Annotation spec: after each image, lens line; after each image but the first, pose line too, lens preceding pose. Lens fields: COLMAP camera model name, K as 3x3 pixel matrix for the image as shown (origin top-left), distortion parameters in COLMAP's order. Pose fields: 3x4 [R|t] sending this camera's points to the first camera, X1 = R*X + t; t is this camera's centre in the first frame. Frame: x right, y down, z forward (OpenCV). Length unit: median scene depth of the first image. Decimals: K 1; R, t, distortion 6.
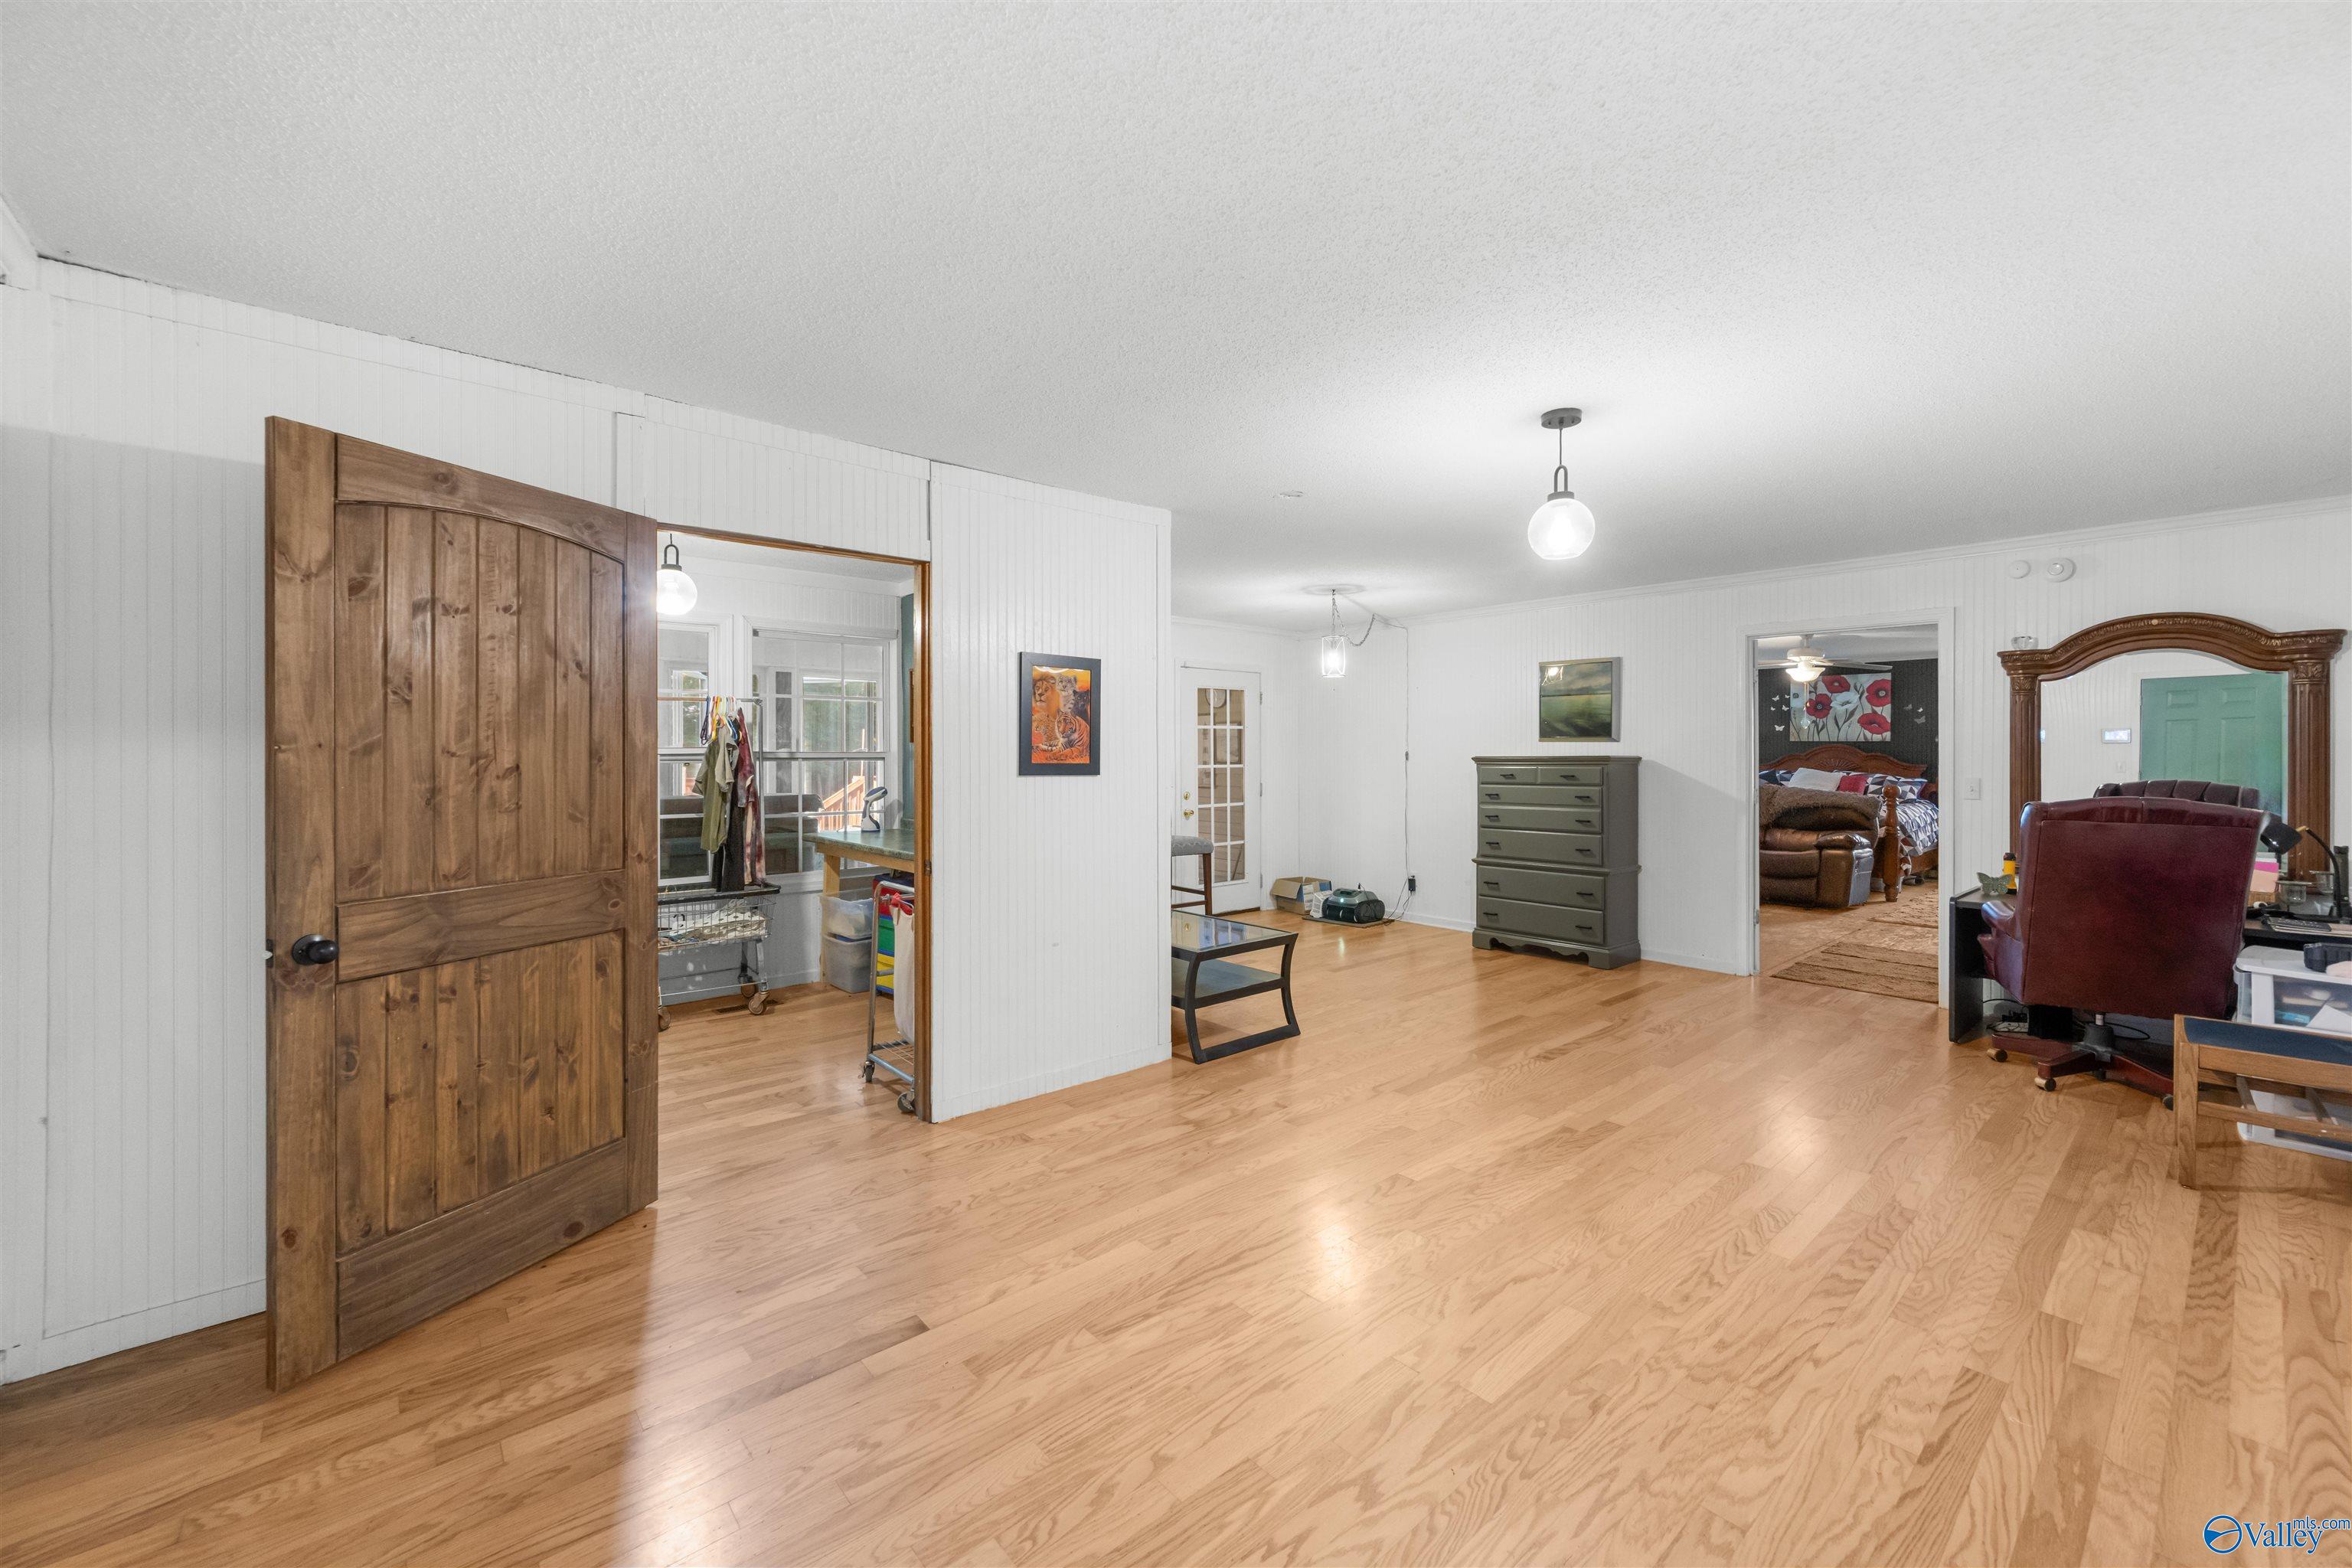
lens RADIAL K [[929.0, 0, 1172.4], [0, 929.0, 764.4], [0, 0, 1]] dist [-0.002854, 0.000572]
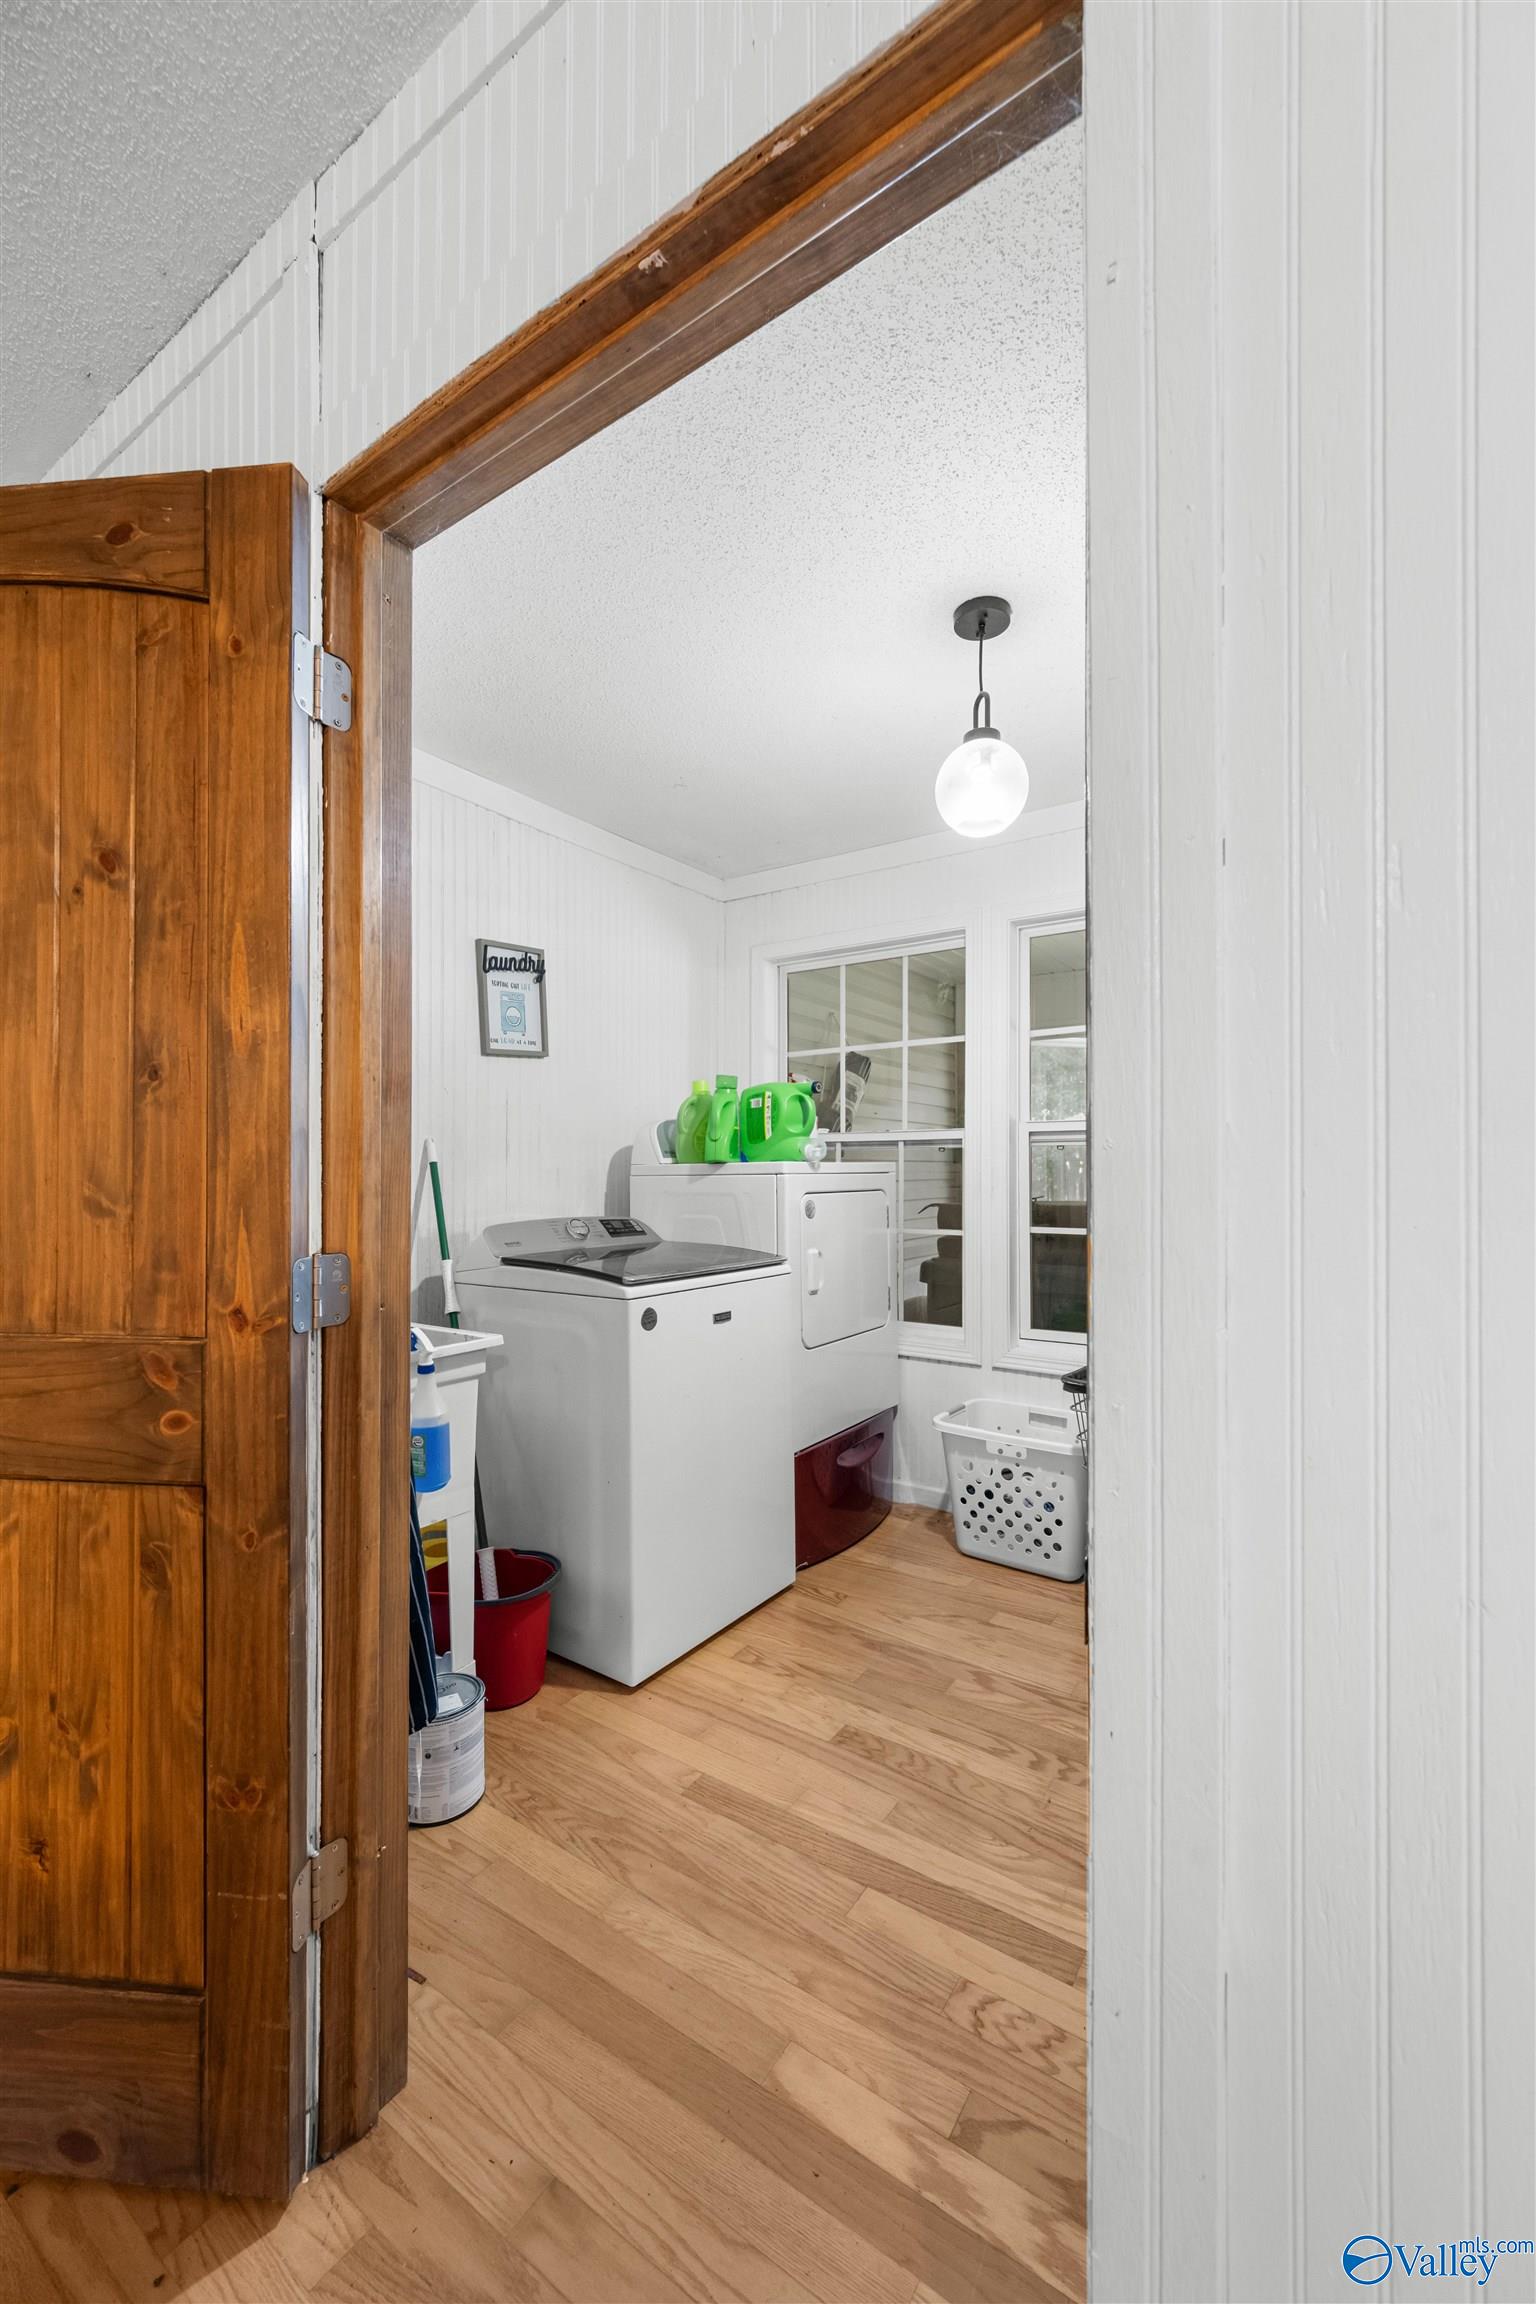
lens RADIAL K [[910.0, 0, 768.5], [0, 910.0, 1165.9], [0, 0, 1]] dist [-0.002854, 0.000572]
pose [[0.256615, -0.005725, -0.966497, -0.042836], [-0.006145, 0.999953, -0.007555, 0.011612], [0.966494, 0.007878, 0.256568, 0.353963]]
